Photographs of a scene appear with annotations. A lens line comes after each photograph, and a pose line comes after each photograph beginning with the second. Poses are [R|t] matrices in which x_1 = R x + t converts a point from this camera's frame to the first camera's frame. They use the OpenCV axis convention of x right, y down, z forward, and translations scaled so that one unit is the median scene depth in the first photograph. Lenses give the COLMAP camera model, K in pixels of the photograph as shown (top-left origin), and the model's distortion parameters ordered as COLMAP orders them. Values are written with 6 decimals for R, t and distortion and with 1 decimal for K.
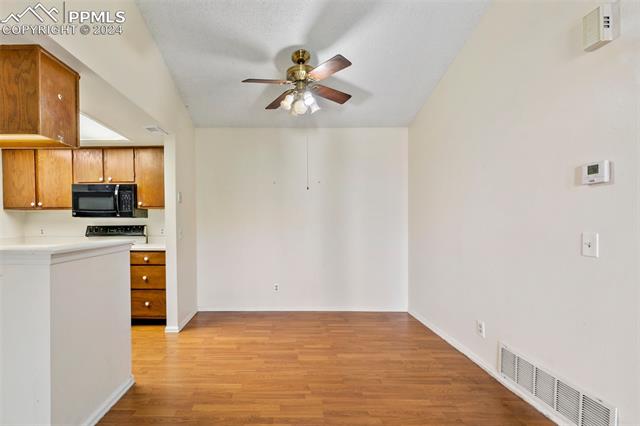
lens RADIAL K [[298.2, 0, 276.5], [0, 298.2, 227.1], [0, 0, 1]] dist [0.001220, -0.000167]
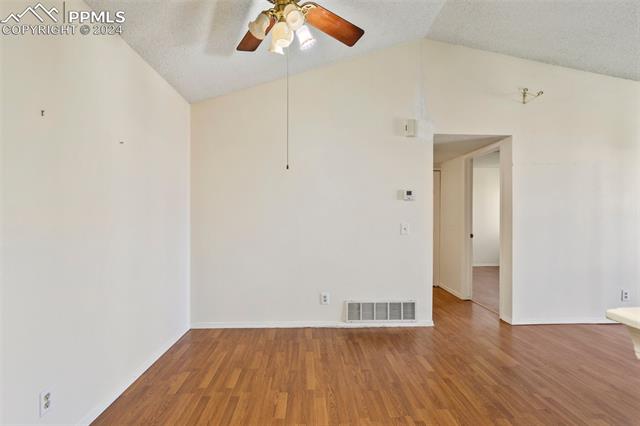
lens RADIAL K [[294.3, 0, 320.0], [0, 294.3, 213.0], [0, 0, 1]] dist [0.001902, 0.000174]
pose [[-0.070331, 0.010621, 0.997467, -0.615192], [0.012908, 0.999869, -0.009737, -0.024785], [-0.997440, 0.012191, -0.070459, 1.111006]]
